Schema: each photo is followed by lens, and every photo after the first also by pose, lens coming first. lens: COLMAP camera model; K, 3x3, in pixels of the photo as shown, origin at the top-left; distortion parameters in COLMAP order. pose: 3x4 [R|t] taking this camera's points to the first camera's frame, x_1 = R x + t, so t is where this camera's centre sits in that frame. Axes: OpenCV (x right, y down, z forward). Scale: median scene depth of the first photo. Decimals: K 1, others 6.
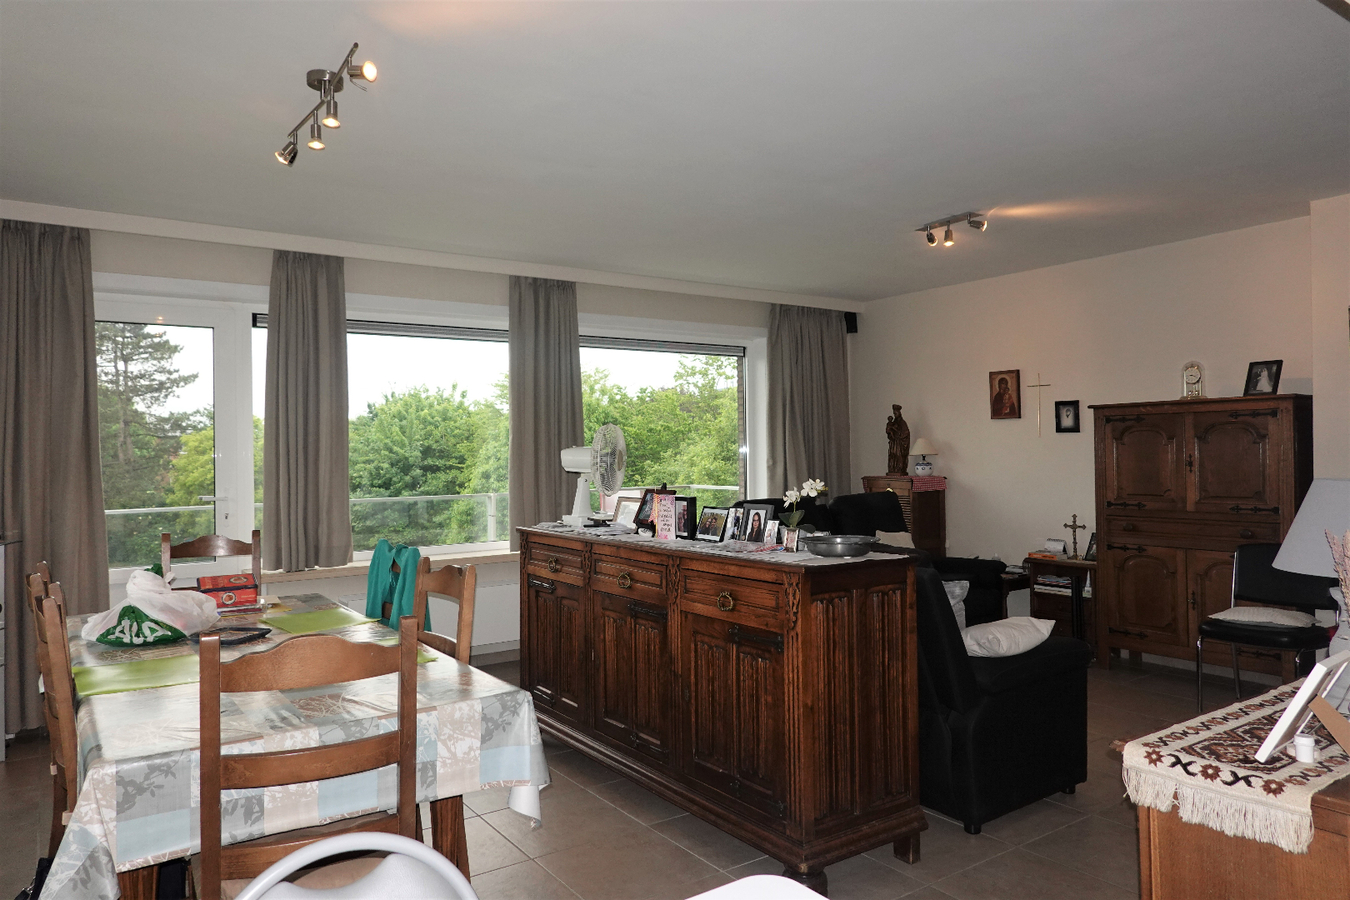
lens RADIAL K [[912.0, 0, 673.6], [0, 912.0, 446.3], [0, 0, 1]] dist [-0.004390, -0.001567]
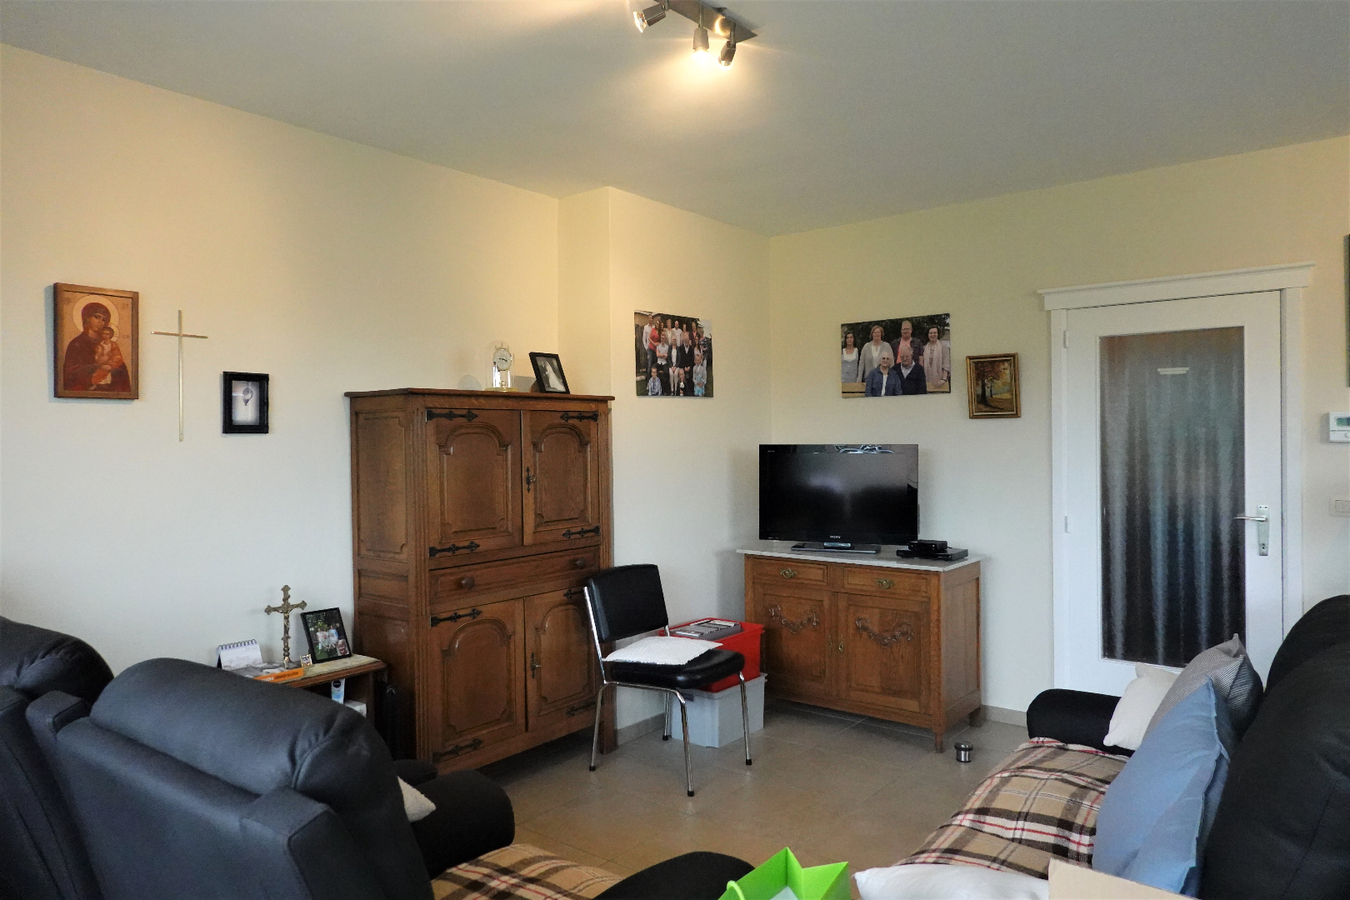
lens RADIAL K [[912.0, 0, 674.4], [0, 912.0, 444.7], [0, 0, 1]] dist [-0.004390, -0.001567]
pose [[-0.294309, 0.010171, 0.955656, -0.160299], [0.009991, 0.999921, -0.007565, -0.002471], [-0.955658, 0.007321, -0.294388, 1.044986]]
